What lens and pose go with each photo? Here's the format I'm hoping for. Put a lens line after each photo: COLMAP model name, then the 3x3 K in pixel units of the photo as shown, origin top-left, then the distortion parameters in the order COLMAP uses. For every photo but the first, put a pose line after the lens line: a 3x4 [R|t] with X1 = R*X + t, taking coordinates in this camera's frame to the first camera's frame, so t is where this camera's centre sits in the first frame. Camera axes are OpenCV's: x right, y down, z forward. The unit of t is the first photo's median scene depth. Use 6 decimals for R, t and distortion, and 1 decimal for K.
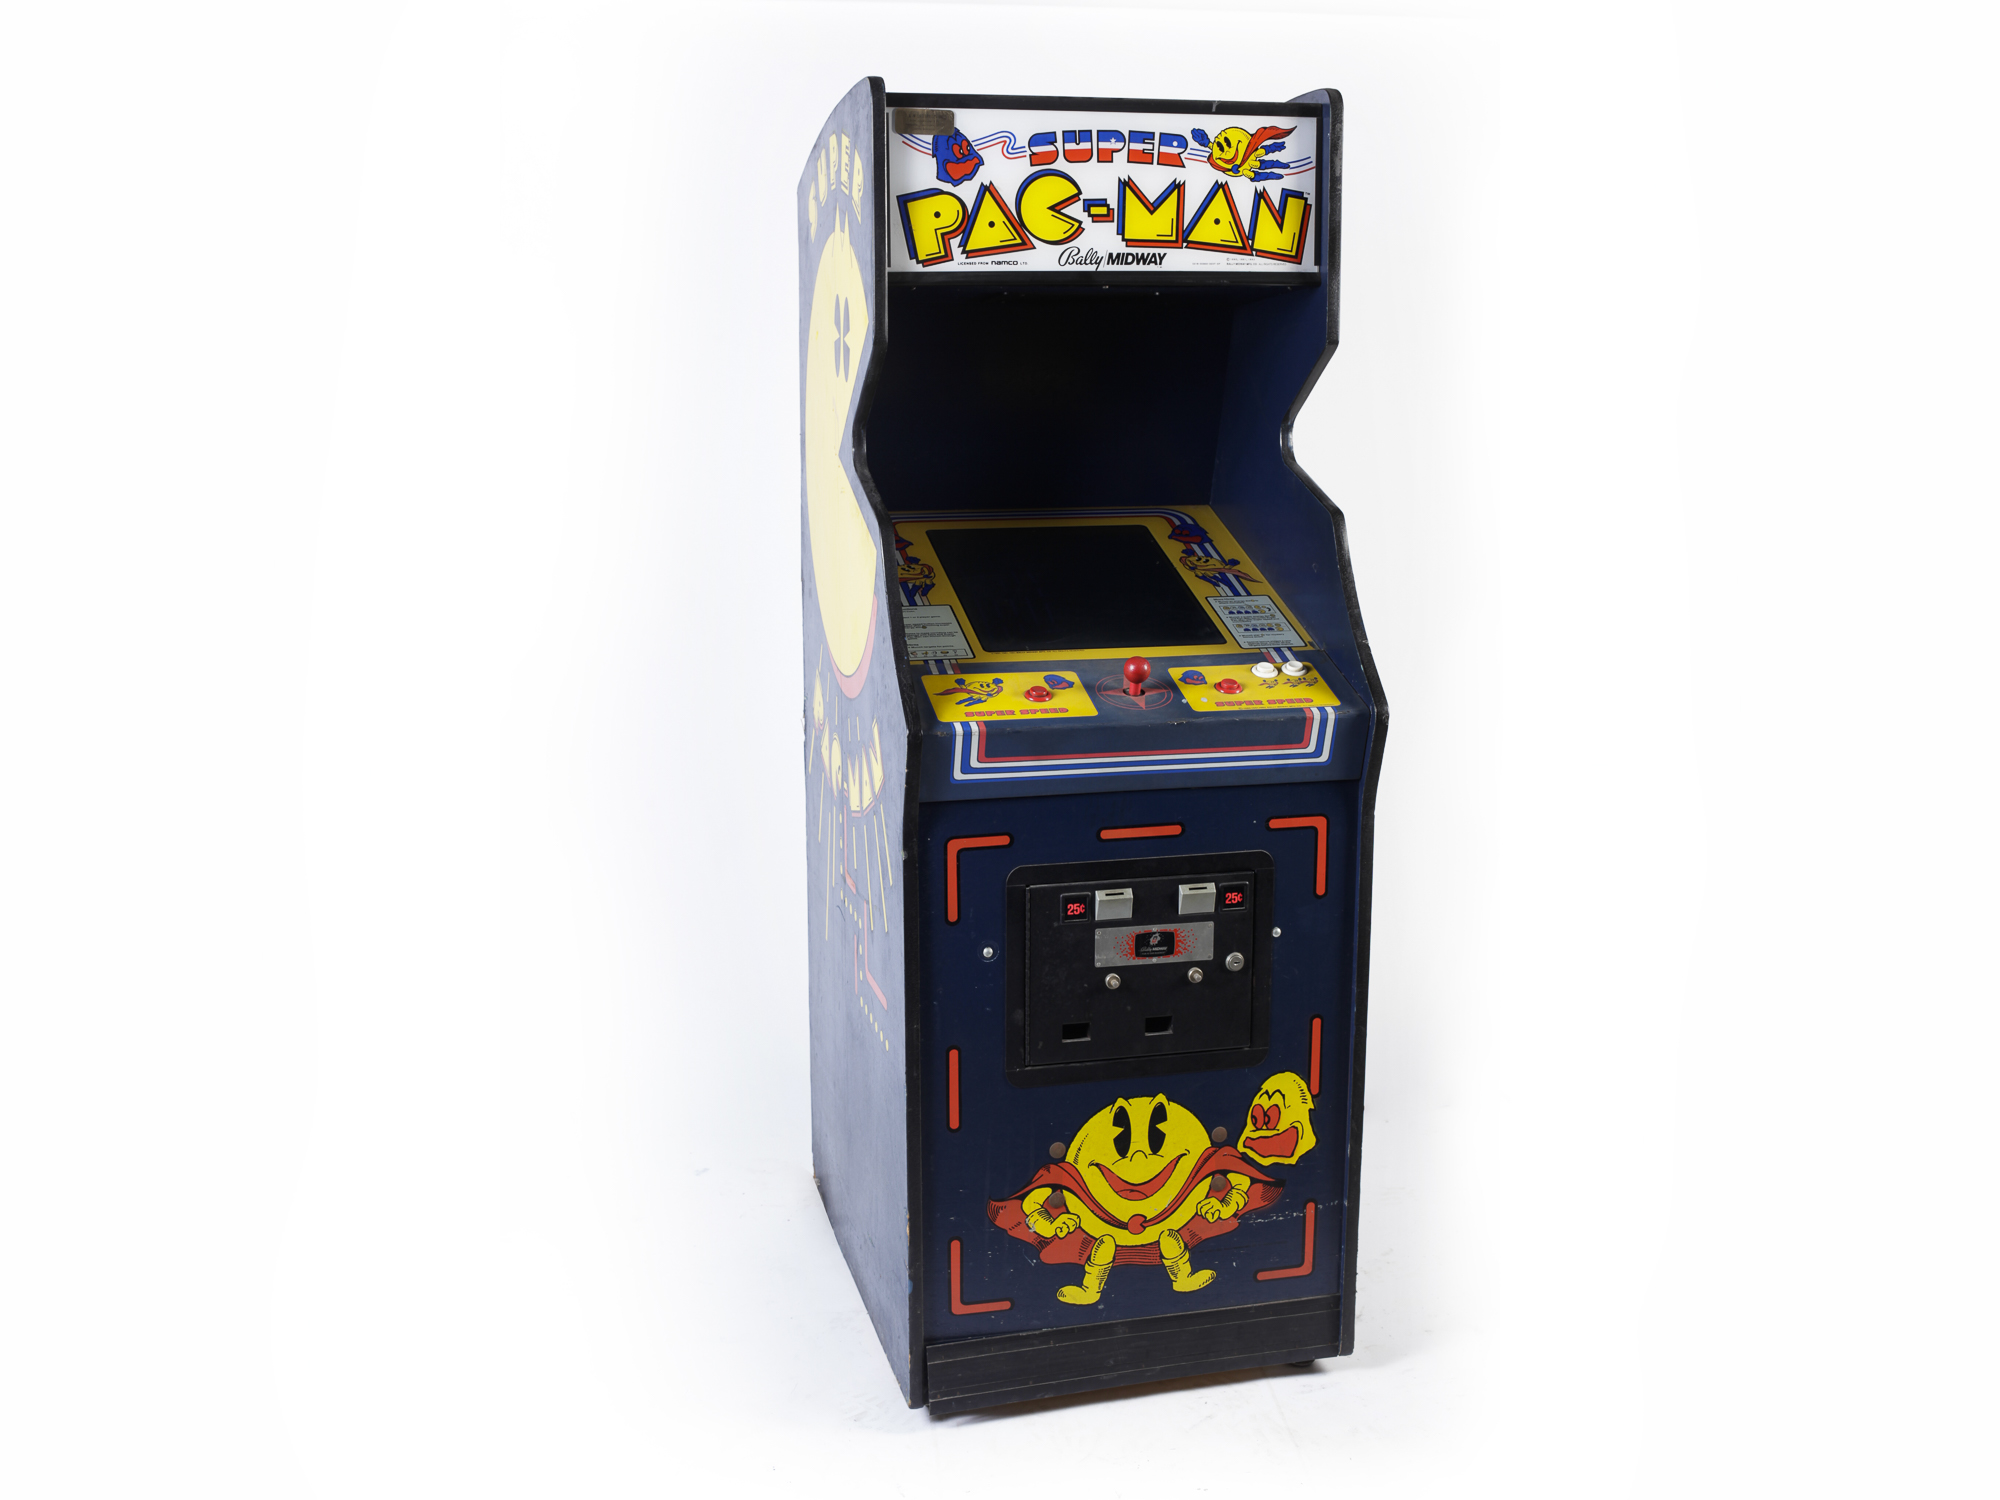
lens RADIAL K [[2231.4, 0, 1001.3], [0, 2231.4, 763.4], [0, 0, 1]] dist [-0.135874, 0.000000]
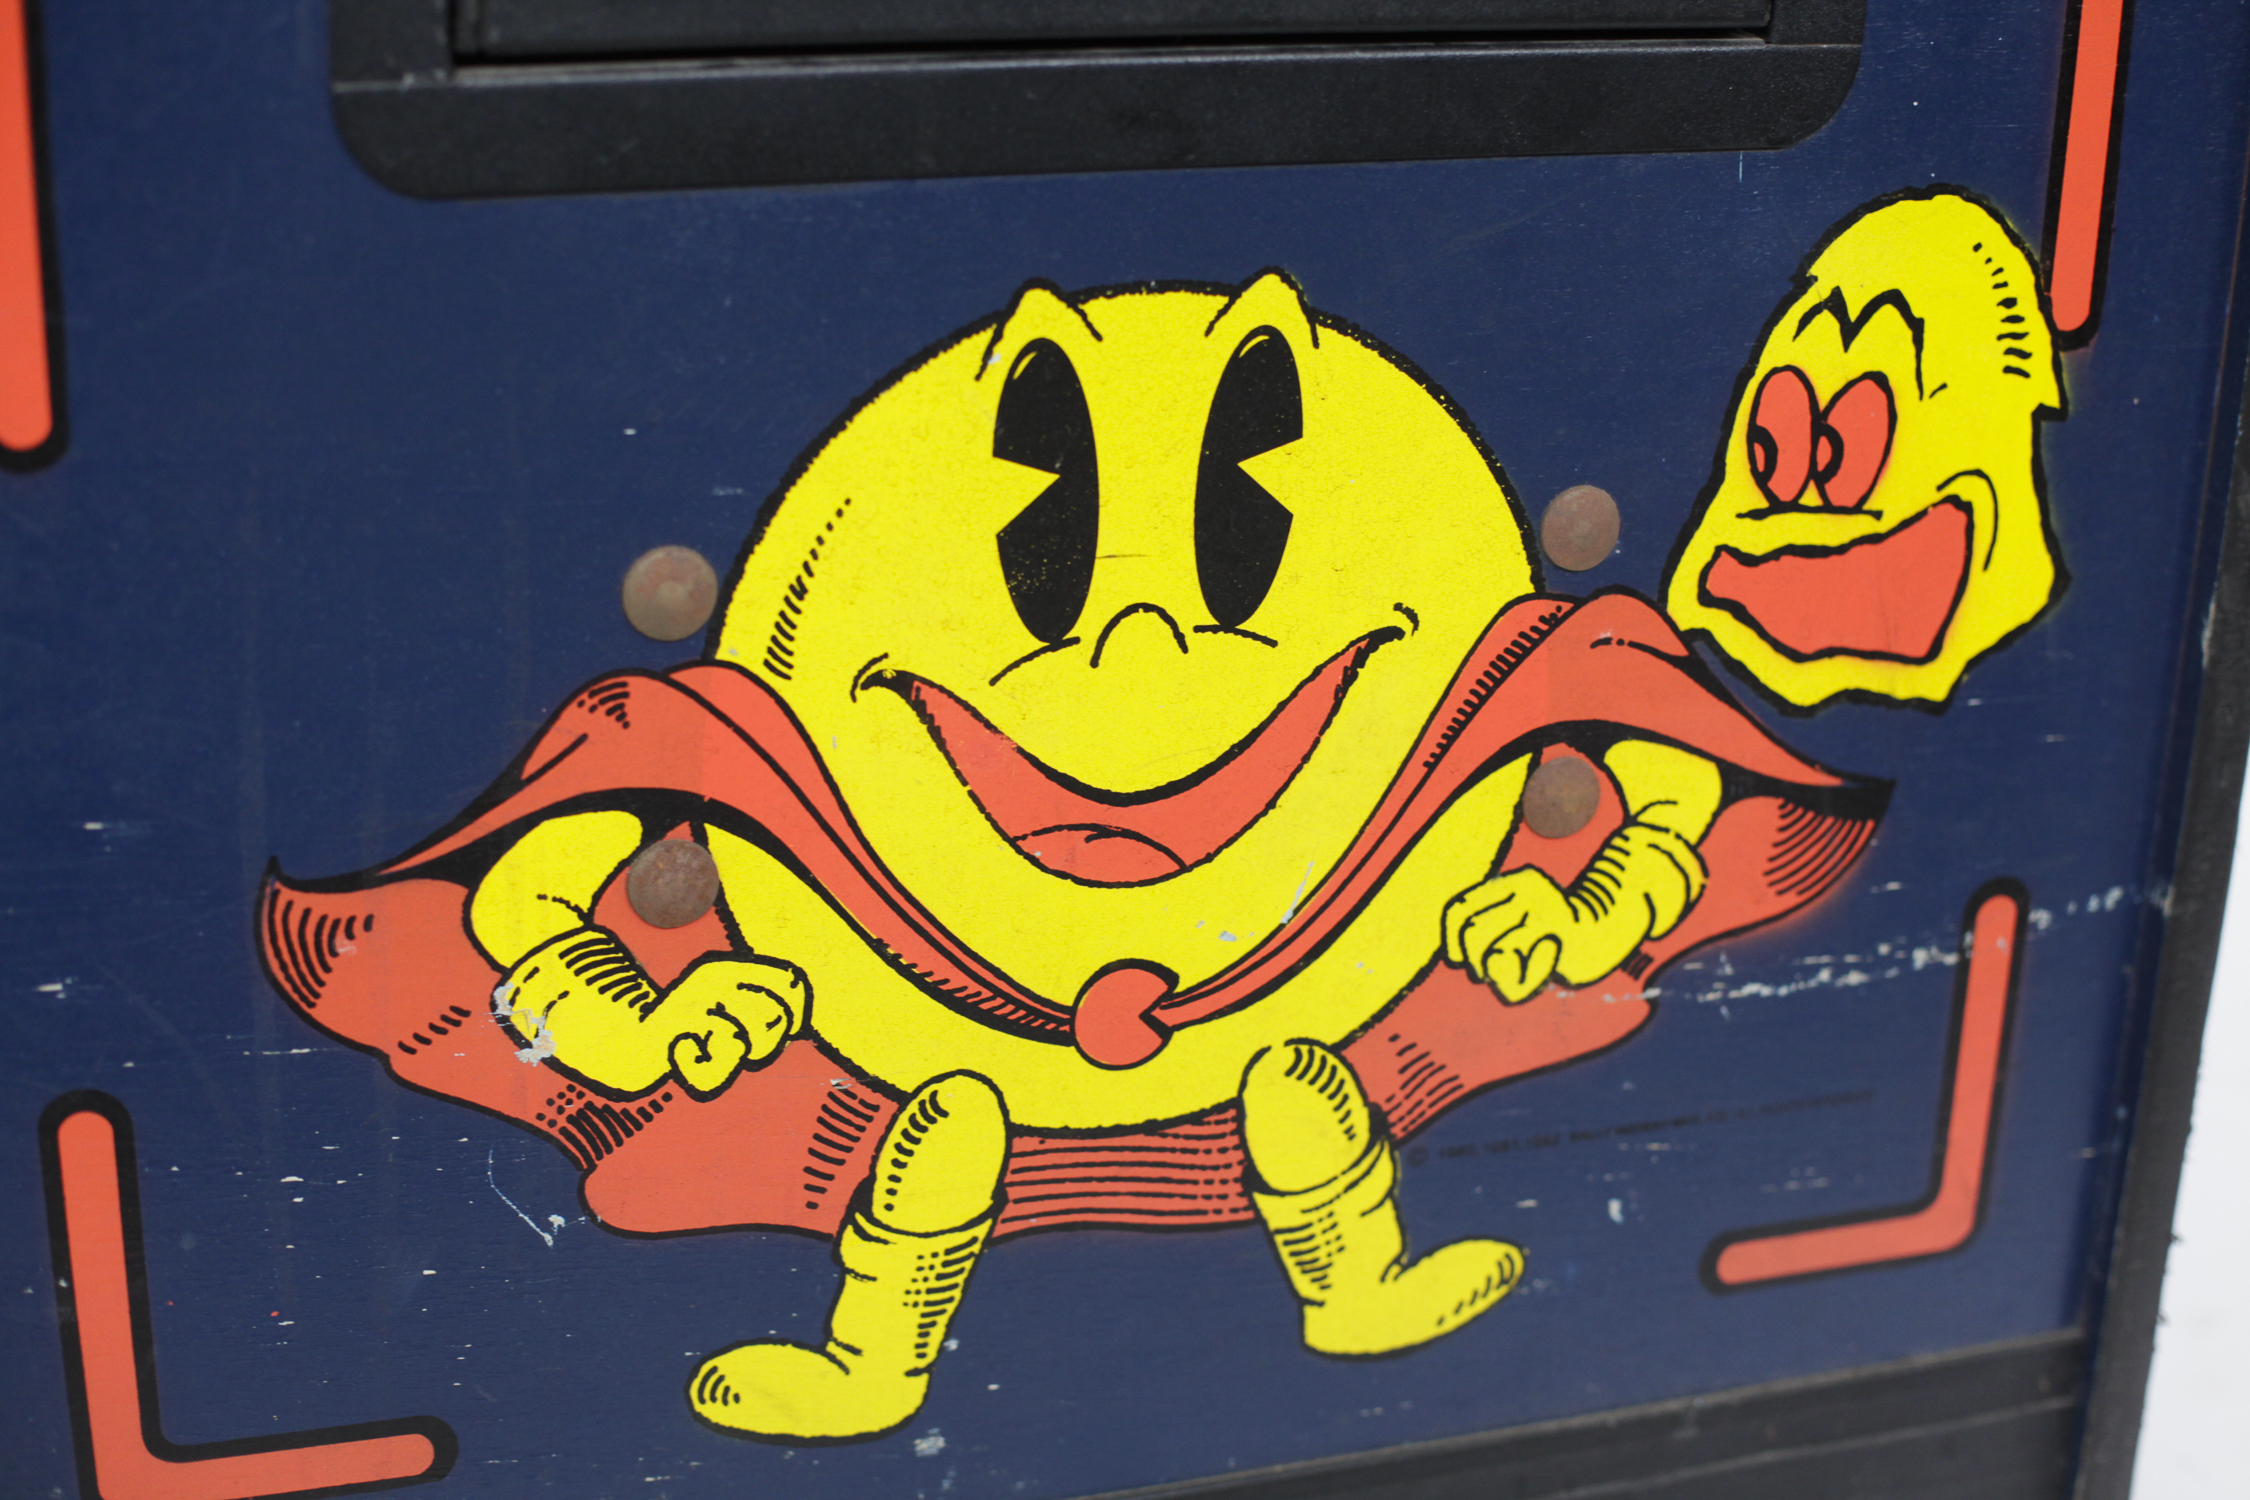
lens RADIAL K [[3401.4, 0, 1113.0], [0, 3401.4, 780.6], [0, 0, 1]] dist [-0.162242, 0.000000]
pose [[0.996959, -0.000542, 0.077932, 0.039039], [-0.011795, 0.987409, 0.157748, 0.147210], [-0.077036, -0.158187, 0.984399, 0.740446]]
